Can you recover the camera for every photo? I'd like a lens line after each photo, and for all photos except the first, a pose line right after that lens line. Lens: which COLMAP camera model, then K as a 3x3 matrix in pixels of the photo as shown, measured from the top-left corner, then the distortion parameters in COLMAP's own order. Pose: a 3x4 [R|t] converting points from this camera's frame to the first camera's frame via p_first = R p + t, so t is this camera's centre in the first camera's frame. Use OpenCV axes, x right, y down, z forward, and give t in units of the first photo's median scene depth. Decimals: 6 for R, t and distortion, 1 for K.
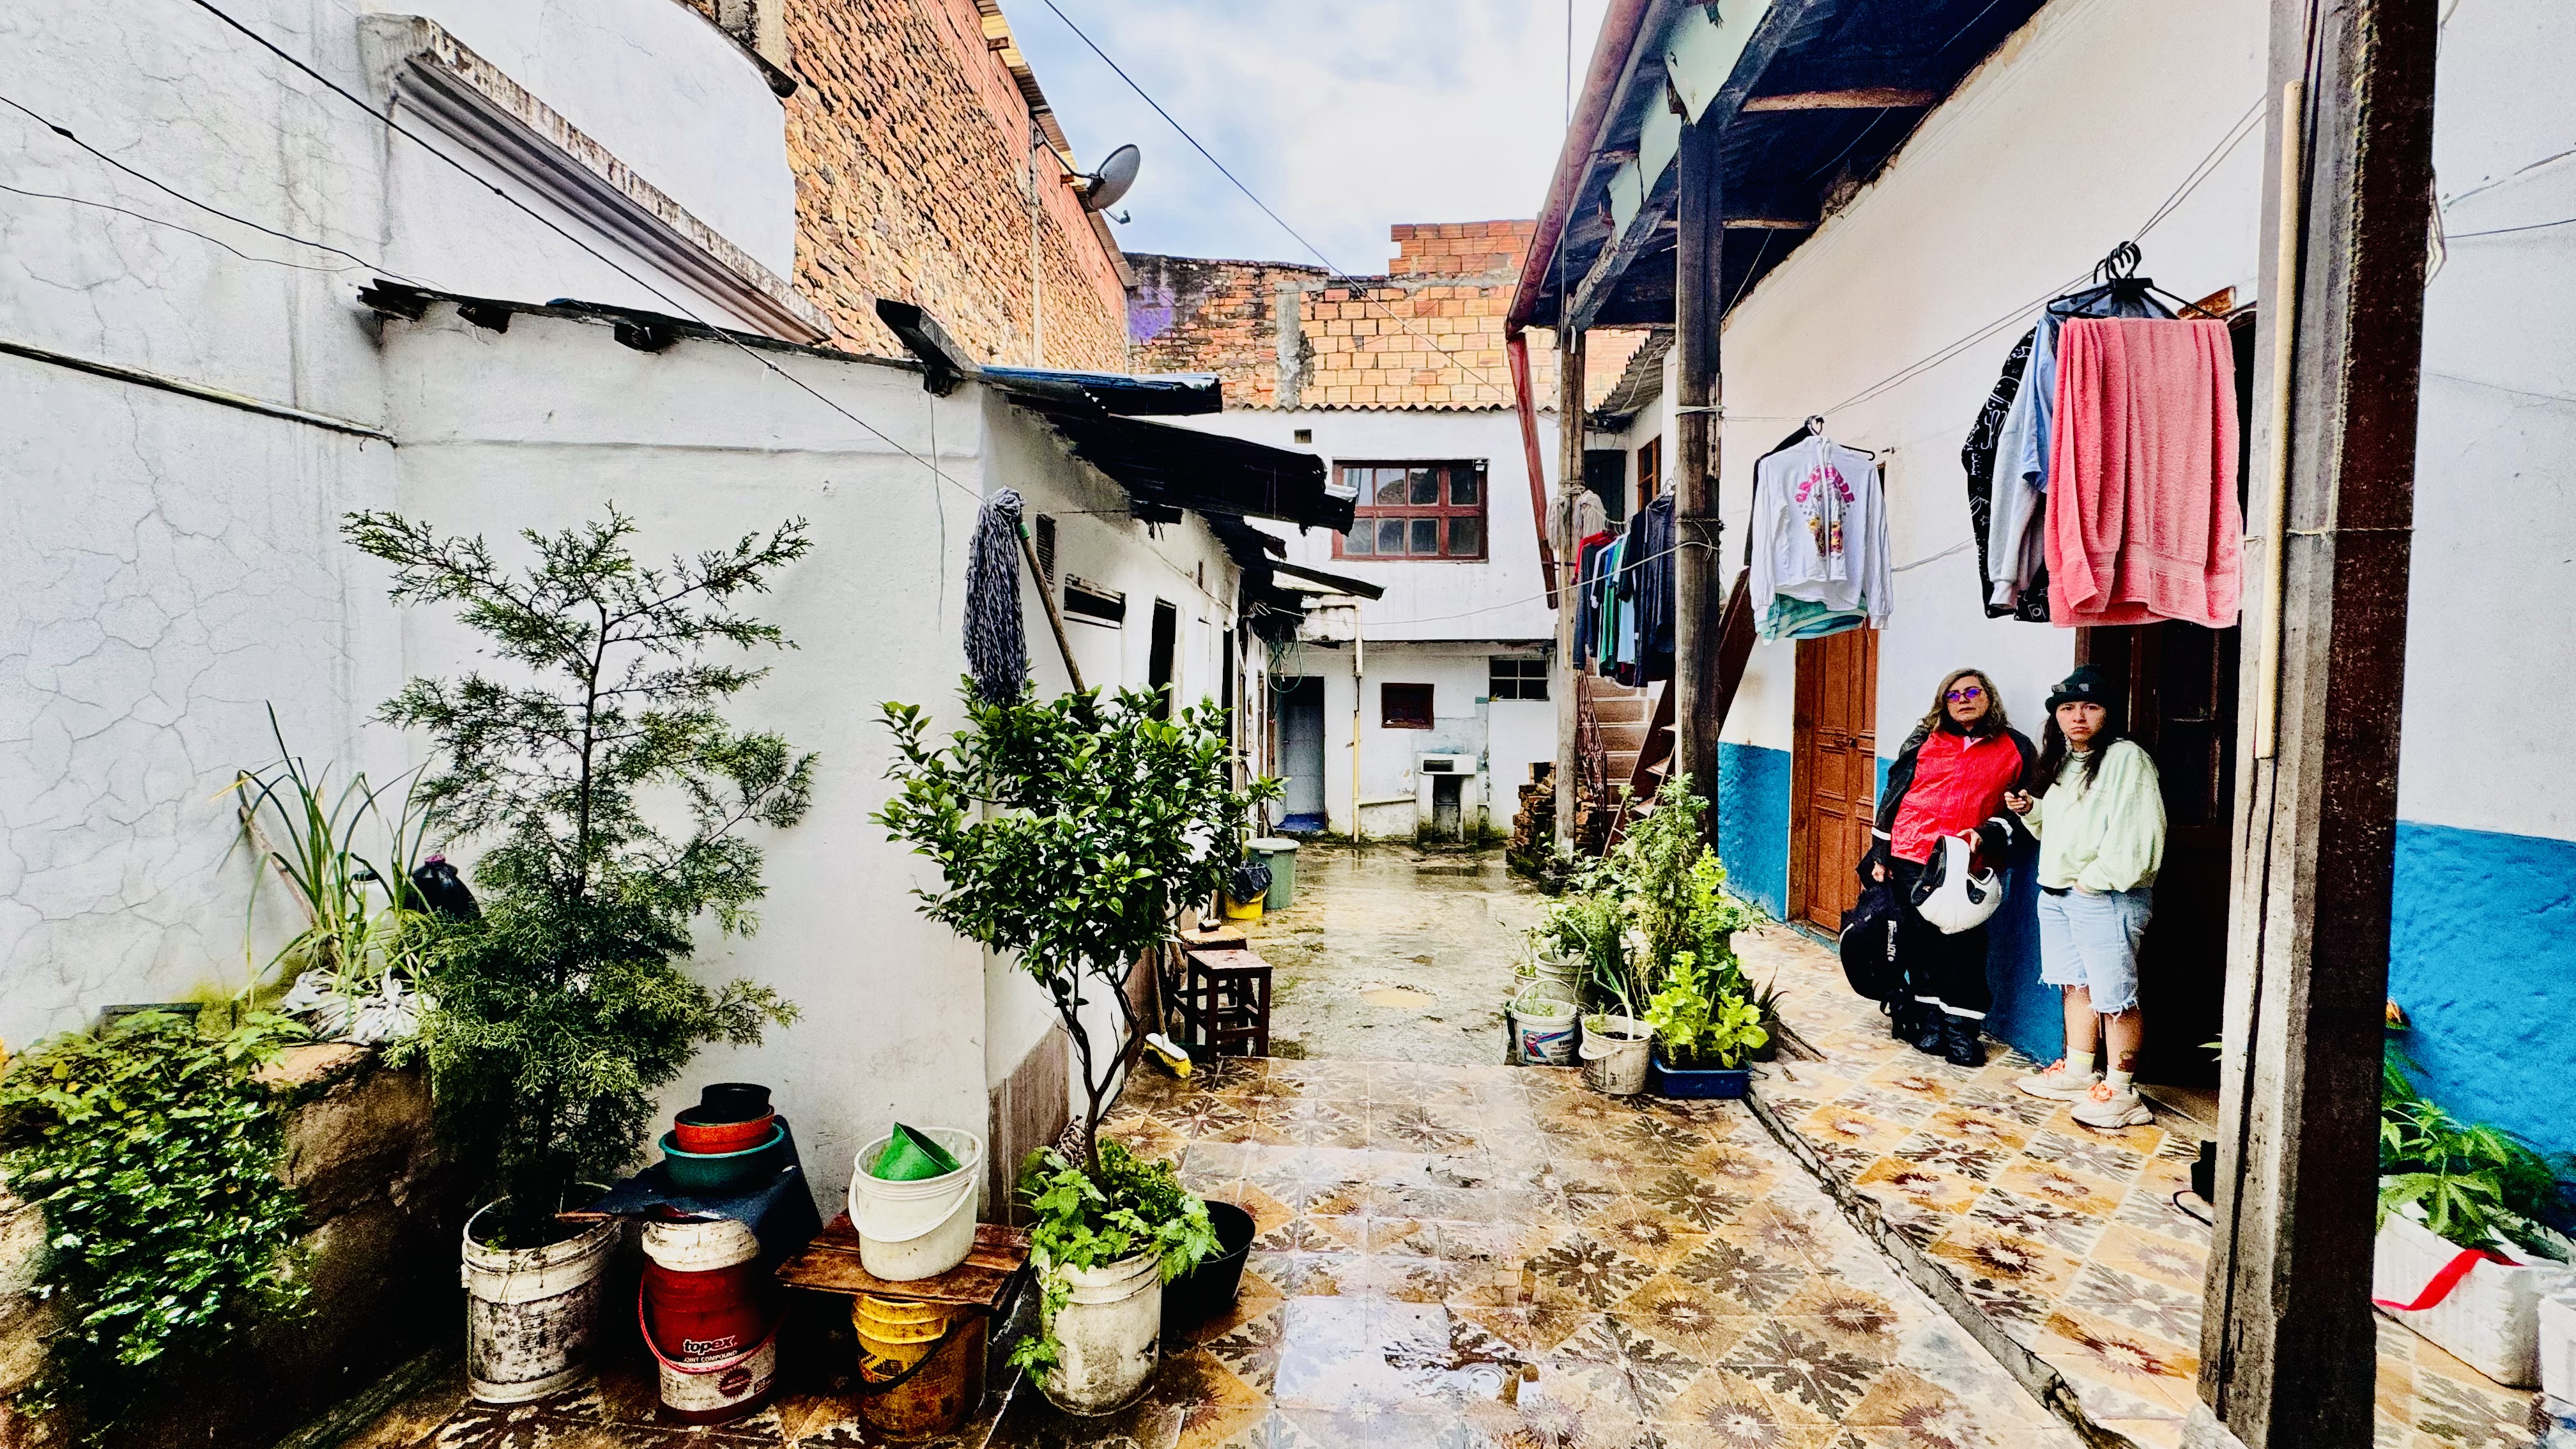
lens RADIAL K [[1025.3, 0, 1288.0], [0, 1025.3, 724.5], [0, 0, 1]] dist [-0.002494, 0.000096]
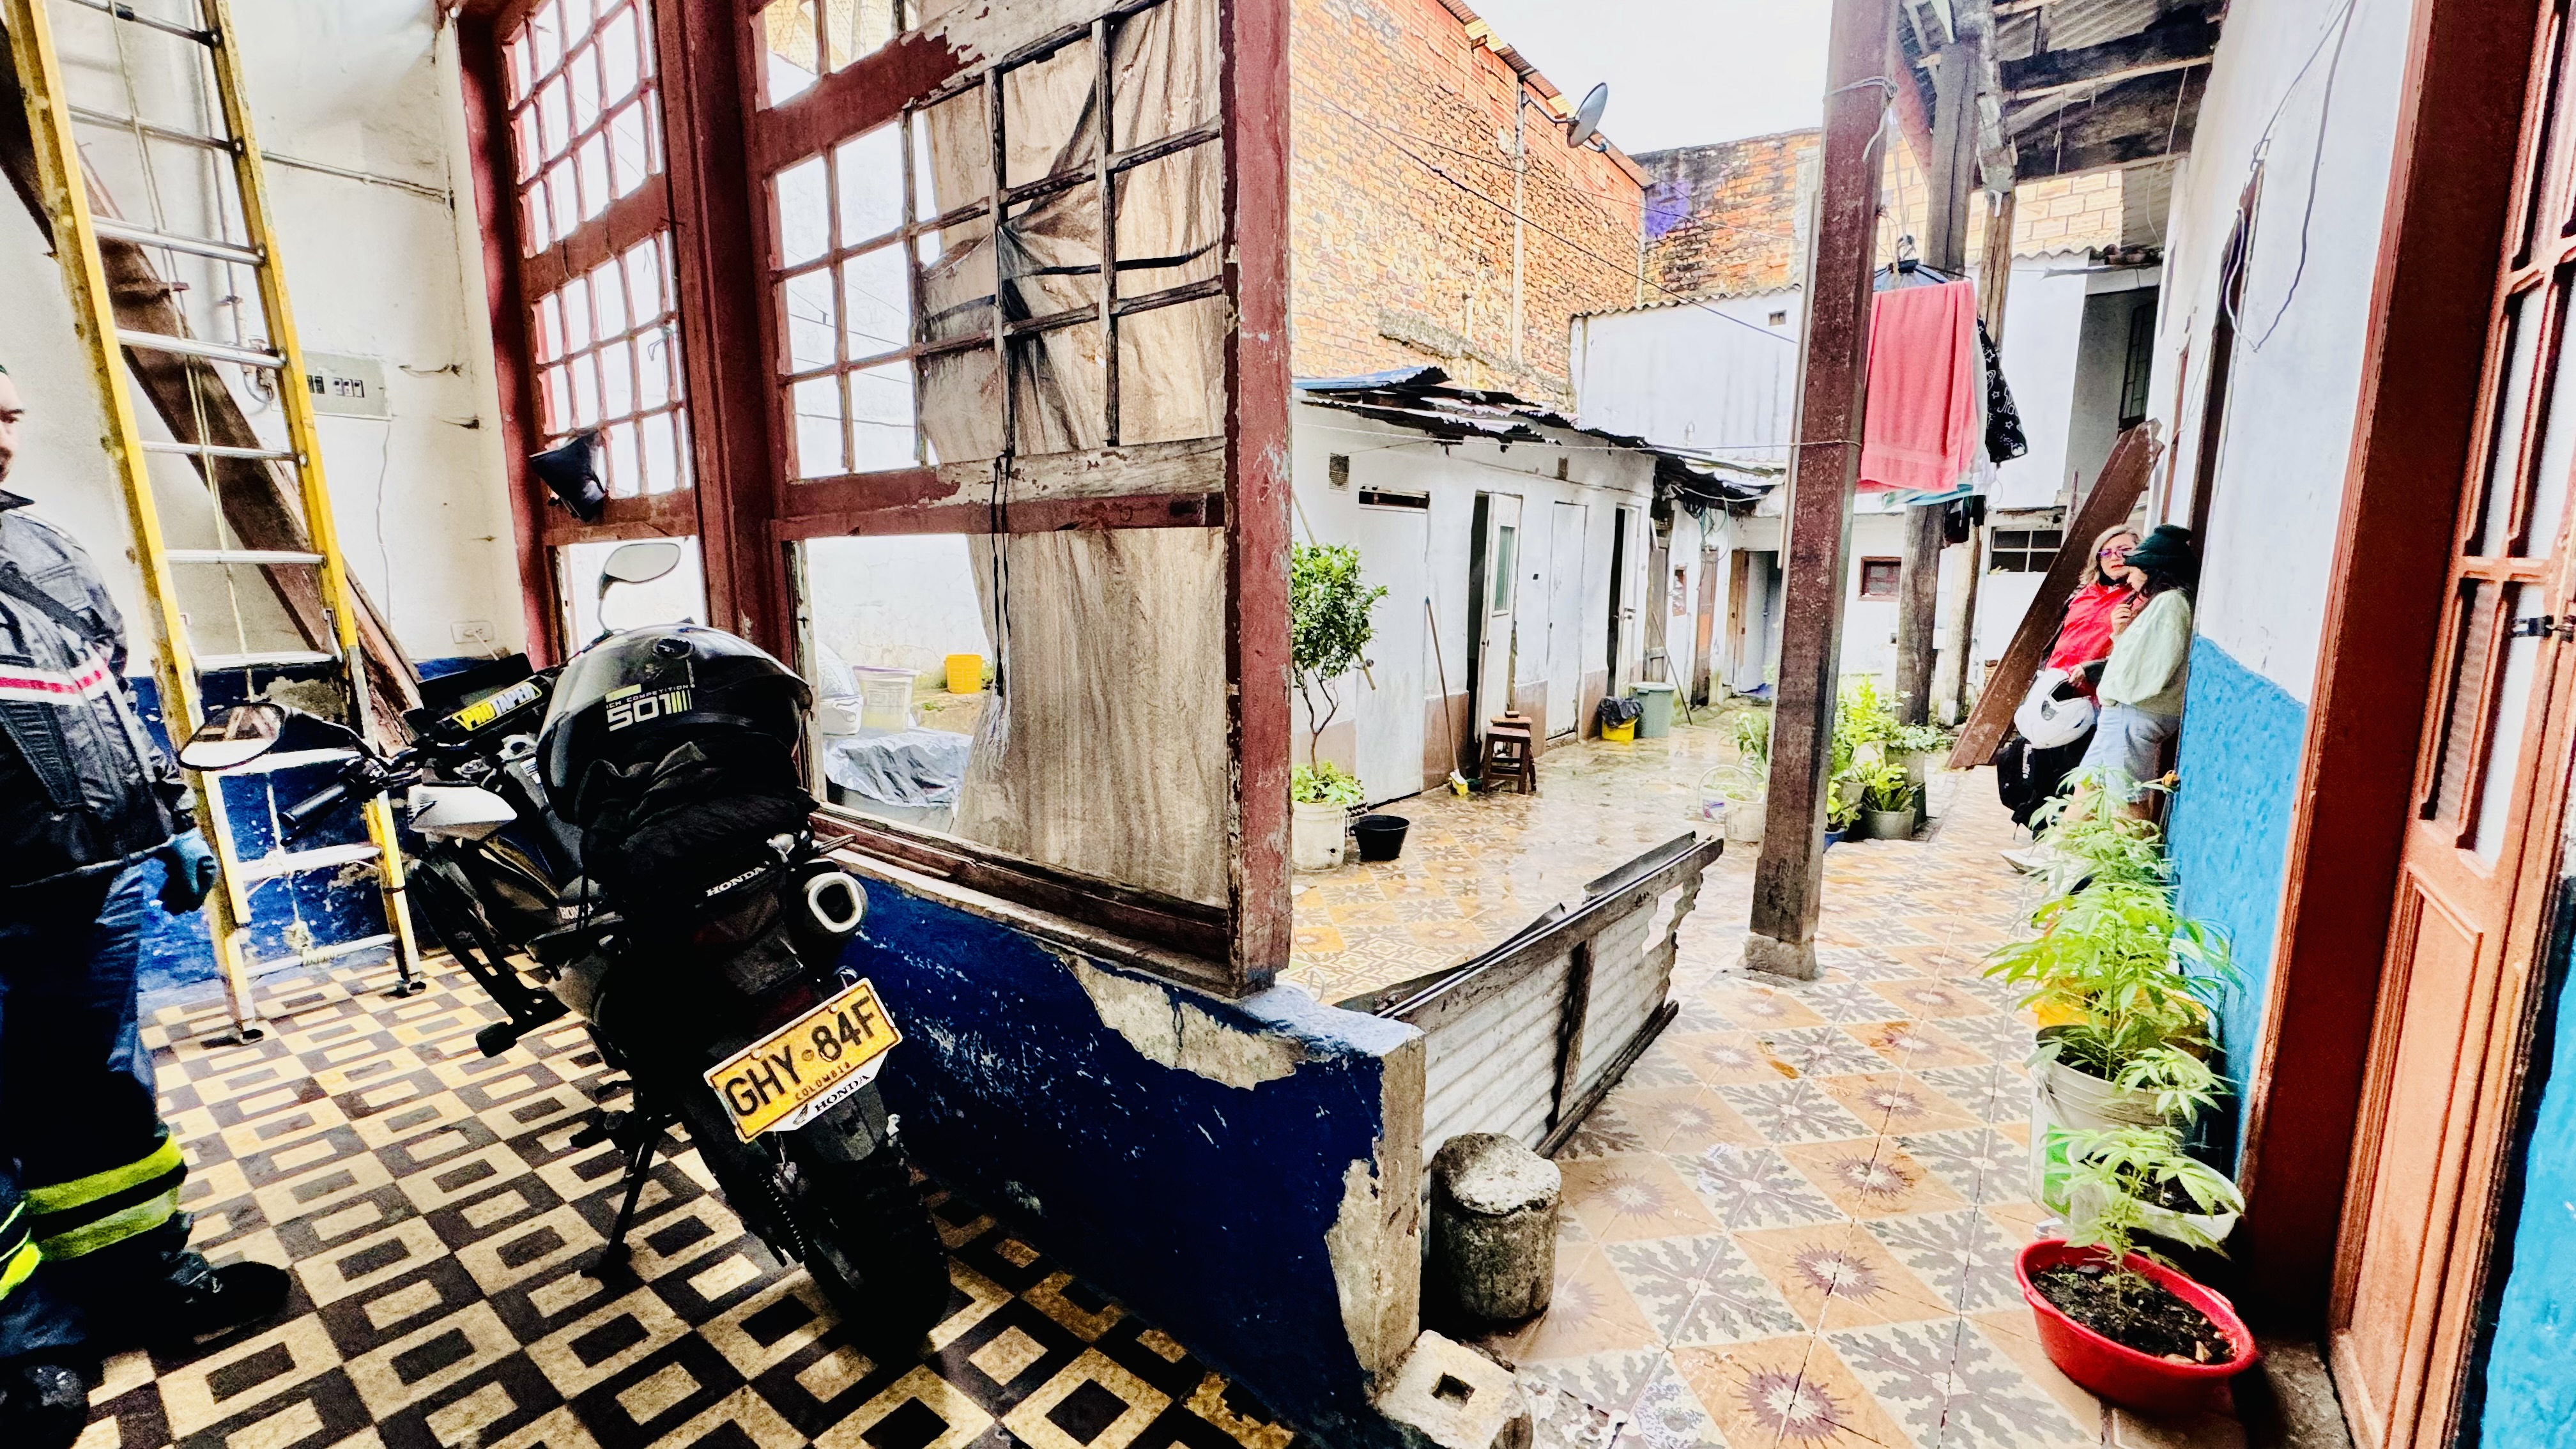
lens RADIAL K [[1025.3, 0, 1288.0], [0, 1025.3, 724.5], [0, 0, 1]] dist [-0.002494, 0.000096]
pose [[0.830313, 0.081933, -0.551241, 0.171228], [-0.020283, 0.992921, 0.117030, 0.015673], [0.556928, -0.085990, 0.826097, -0.146196]]
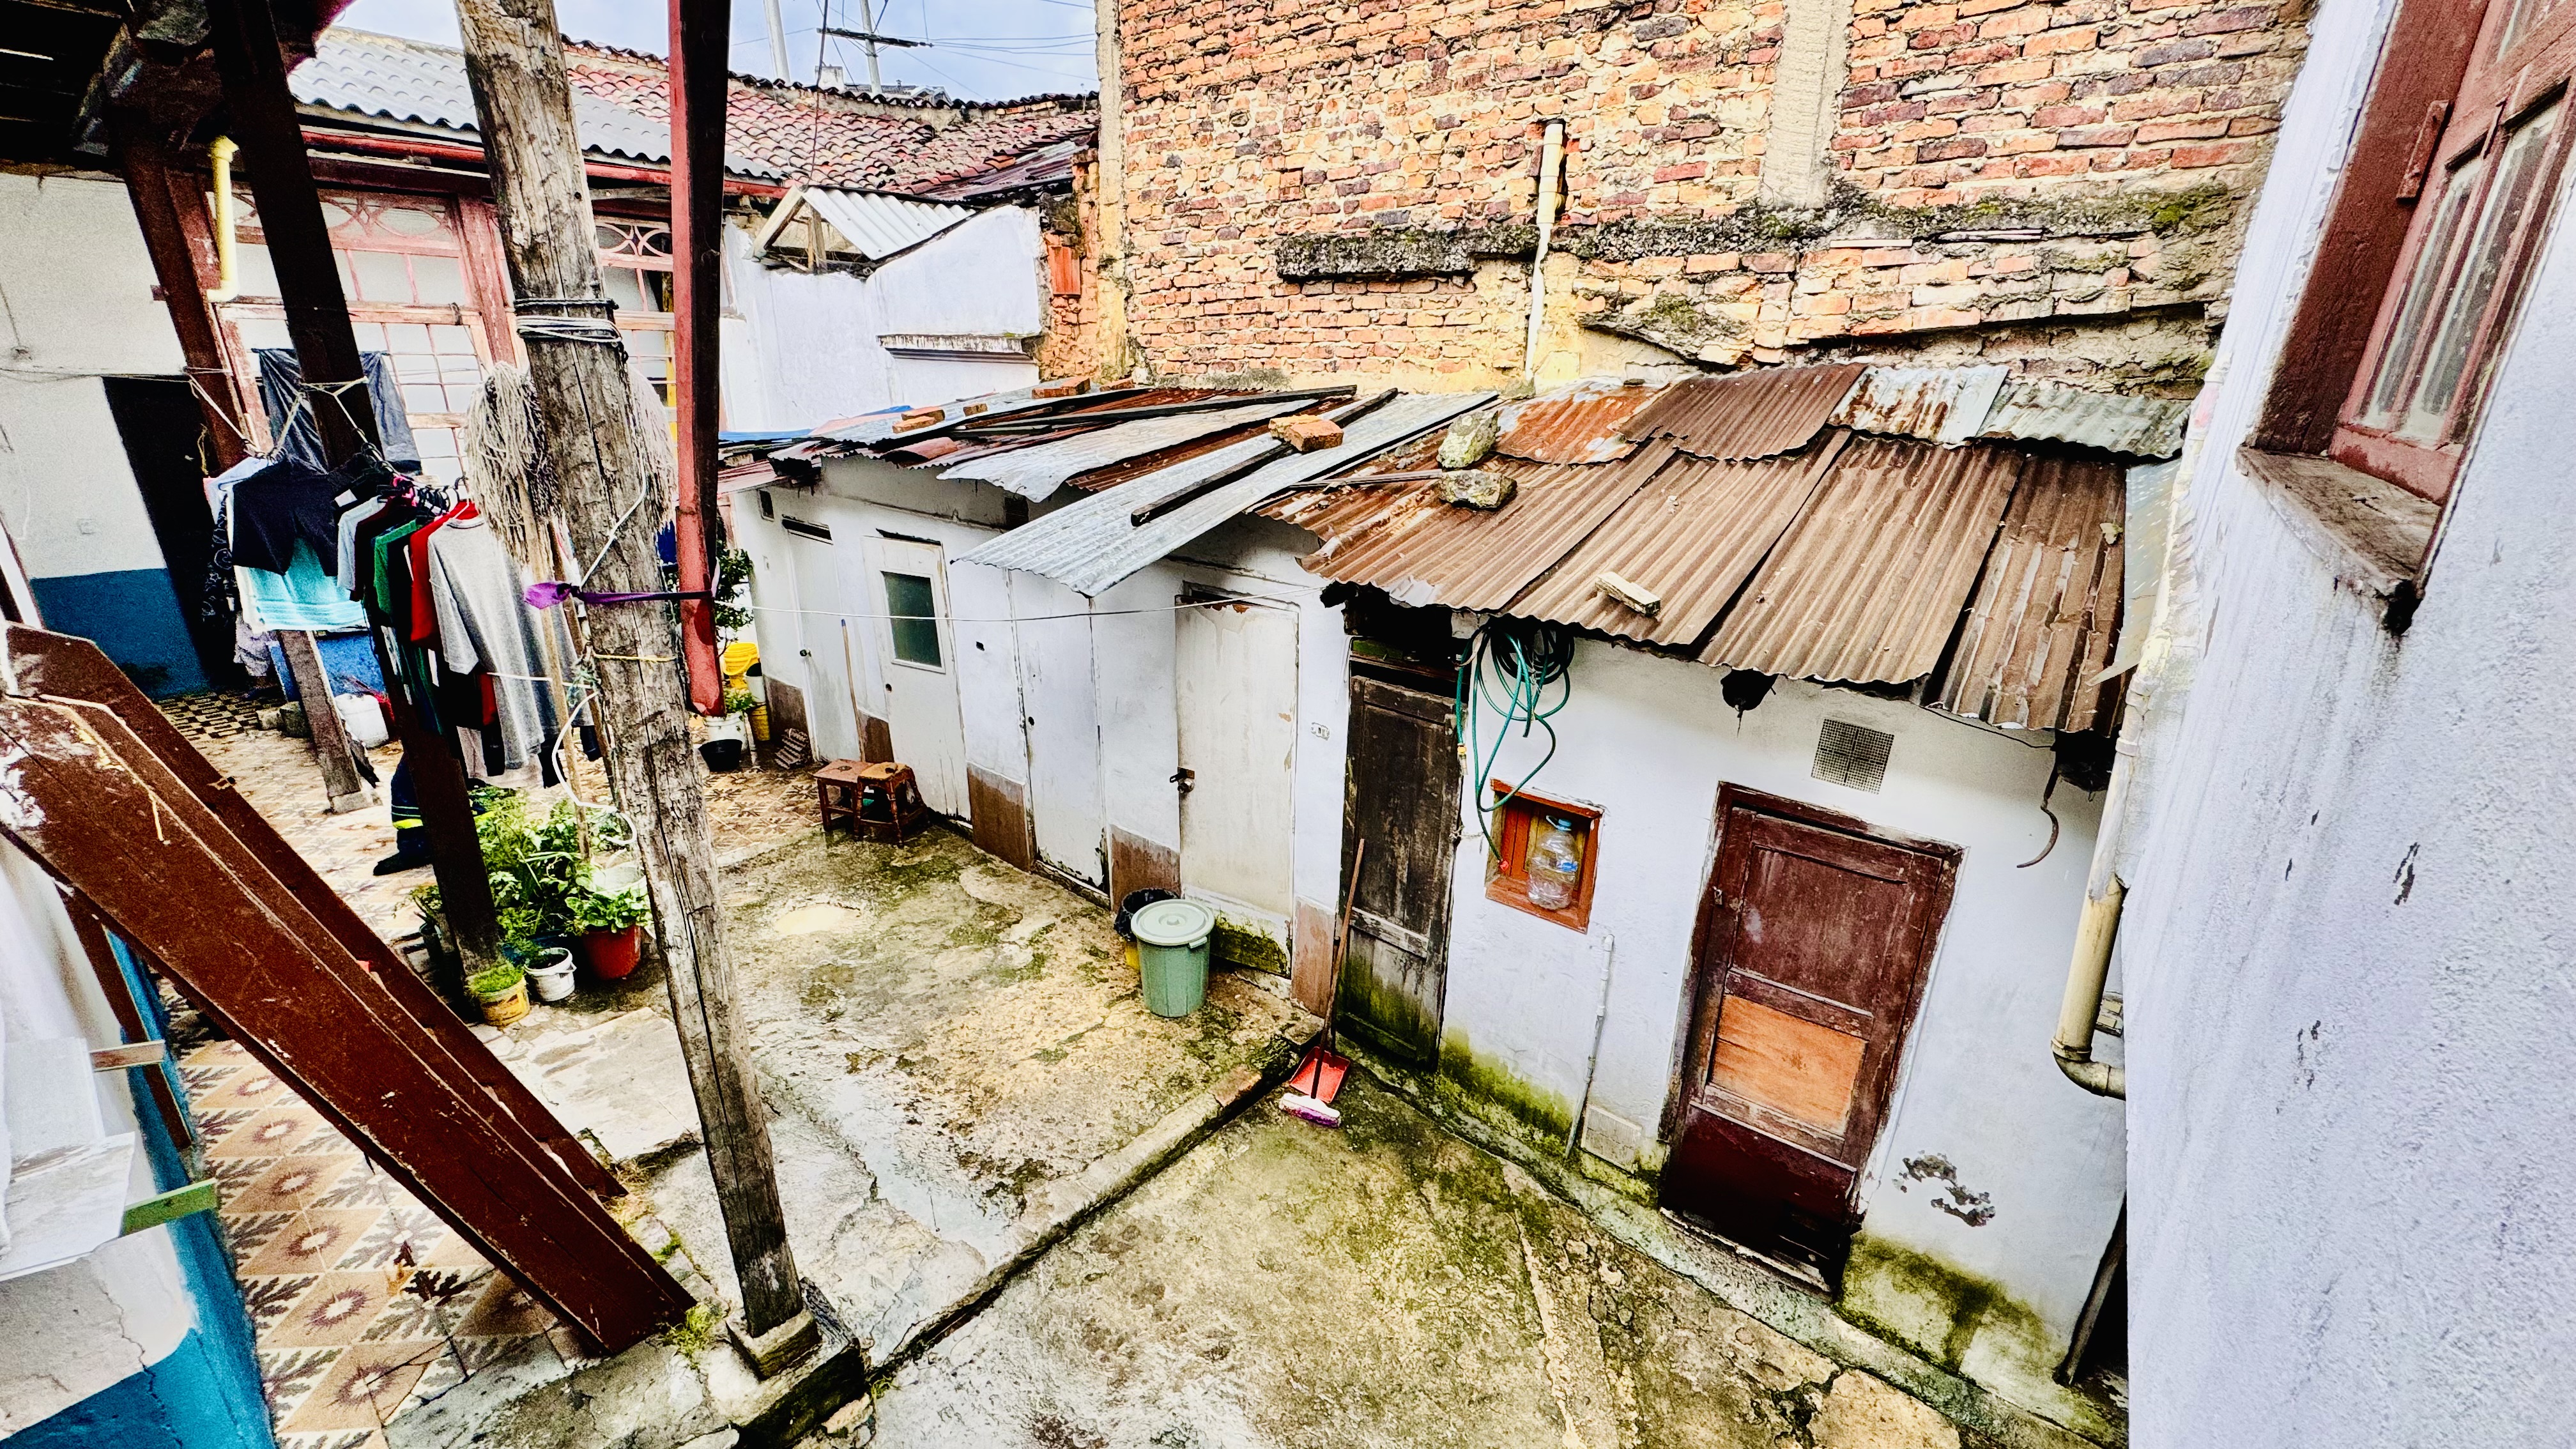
lens RADIAL K [[1025.3, 0, 1288.0], [0, 1025.3, 724.5], [0, 0, 1]] dist [-0.002494, 0.000096]
pose [[-0.567230, 0.271025, -0.777686, 0.248308], [-0.049135, 0.931479, 0.360461, -0.134688], [0.822093, 0.242676, -0.515046, 0.729891]]
